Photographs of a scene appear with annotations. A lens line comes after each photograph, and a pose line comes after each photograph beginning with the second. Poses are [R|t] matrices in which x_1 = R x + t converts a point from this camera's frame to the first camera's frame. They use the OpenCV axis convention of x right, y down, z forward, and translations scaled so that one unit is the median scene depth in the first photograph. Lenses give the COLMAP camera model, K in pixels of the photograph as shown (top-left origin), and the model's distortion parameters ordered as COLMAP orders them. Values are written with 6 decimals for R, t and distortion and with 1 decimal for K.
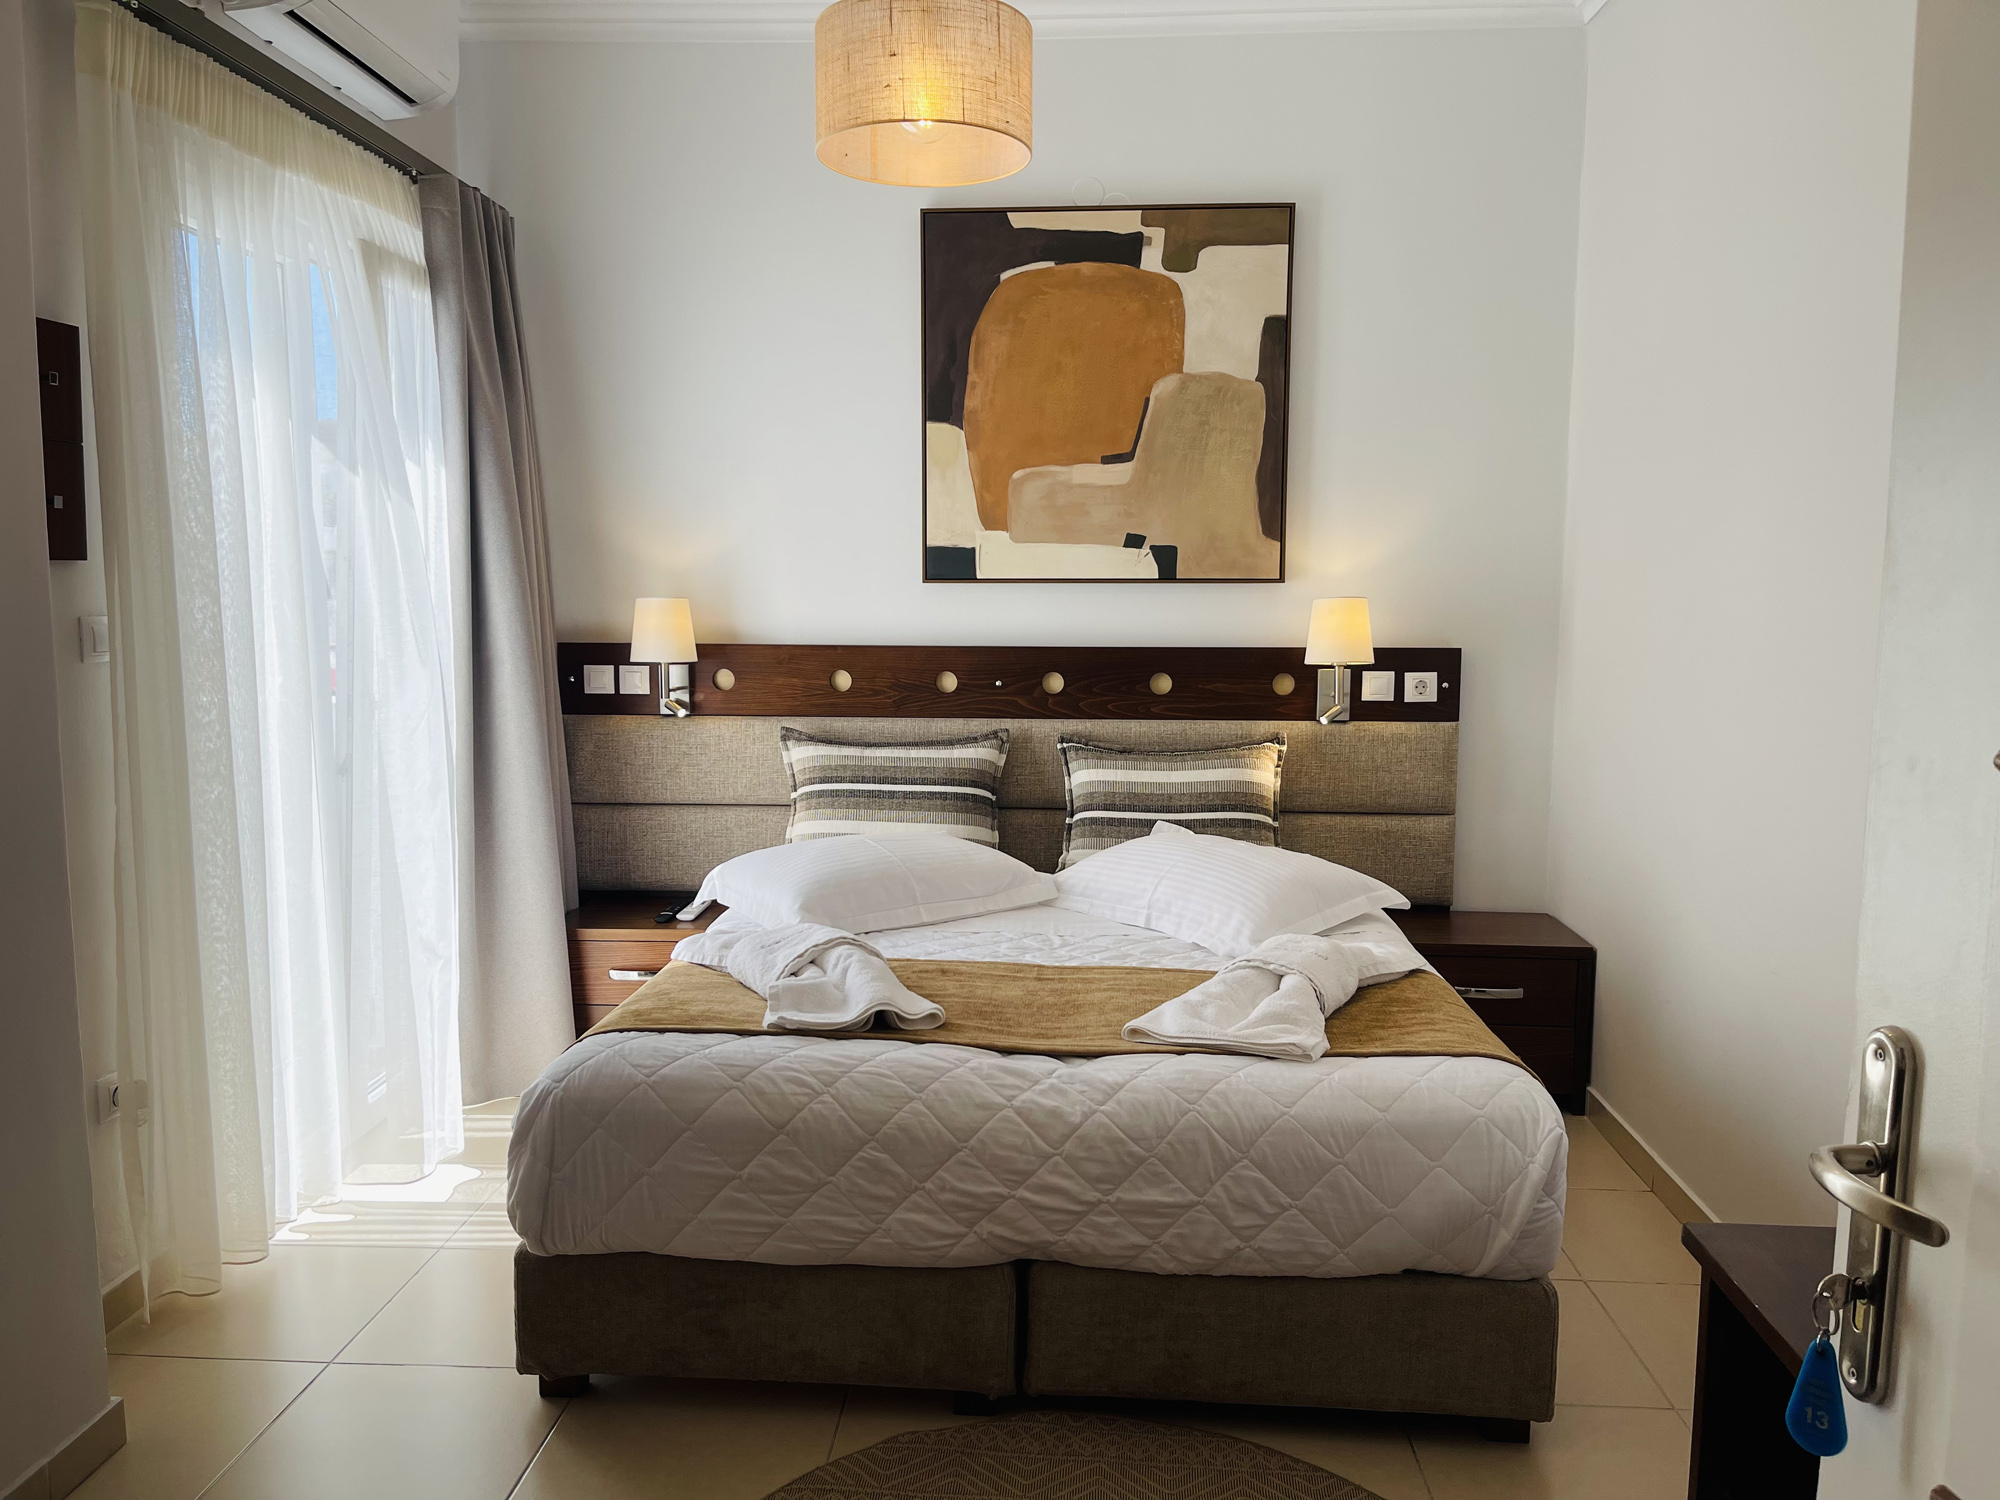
lens RADIAL K [[1503.9, 0, 986.6], [0, 1503.9, 761.3], [0, 0, 1]] dist [0.047901, -0.065884]
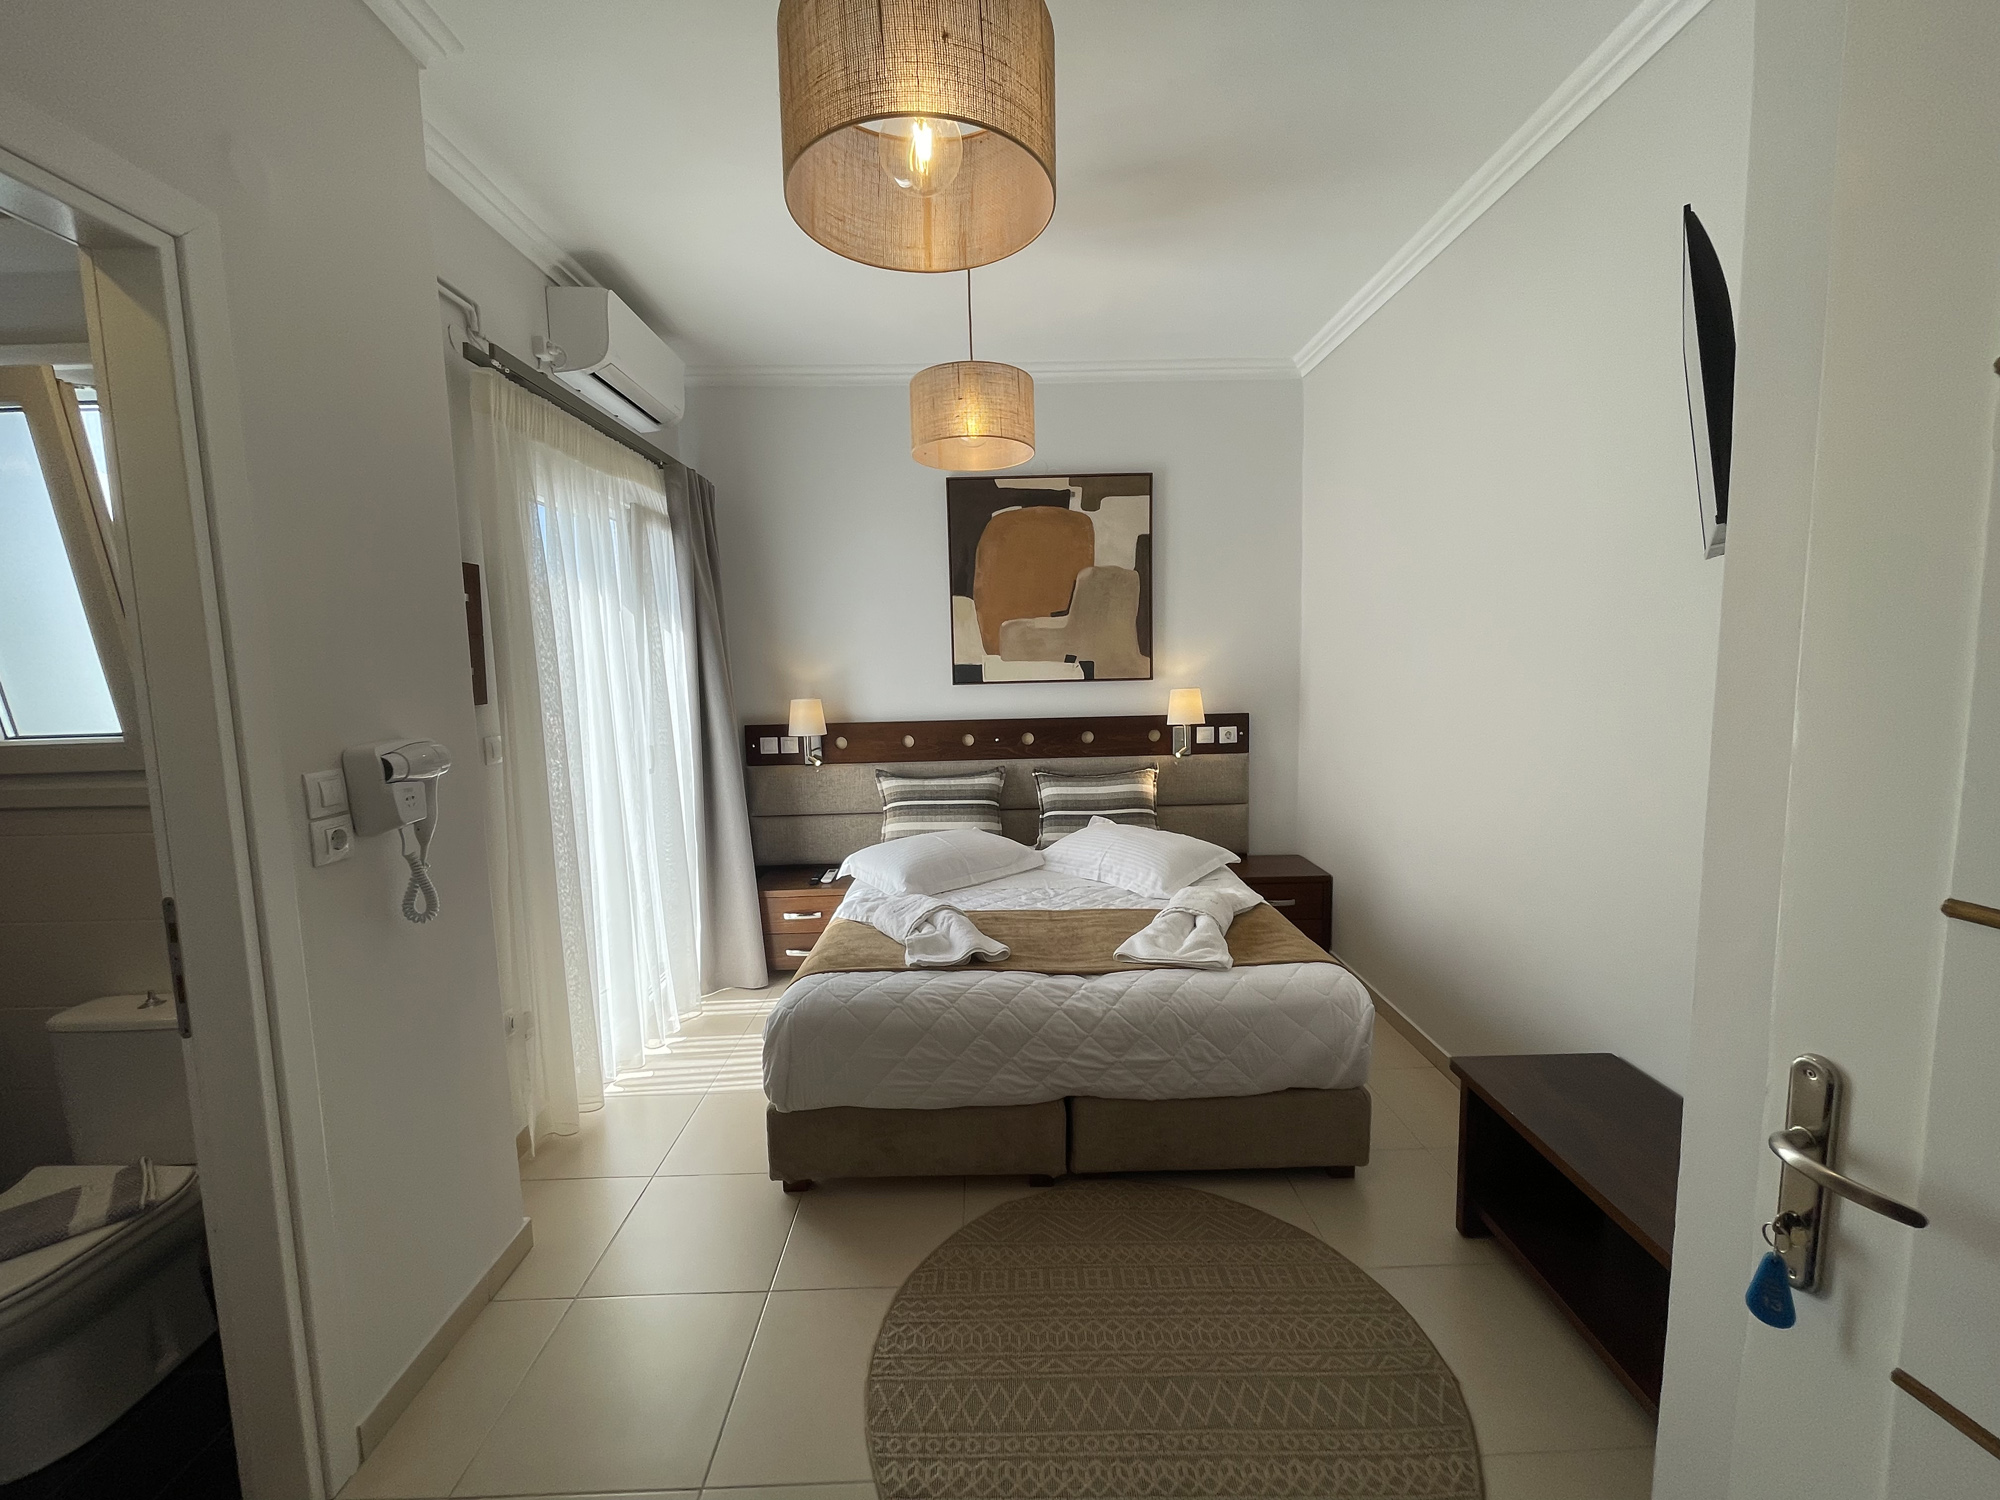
lens RADIAL K [[801.9, 0, 997.3], [0, 801.9, 745.3], [0, 0, 1]] dist [-0.006920, 0.002307]
pose [[0.996463, -0.035493, 0.076173, -0.080587], [0.036389, 0.999284, -0.010406, -0.044896], [-0.075749, 0.013141, 0.997040, 0.065374]]
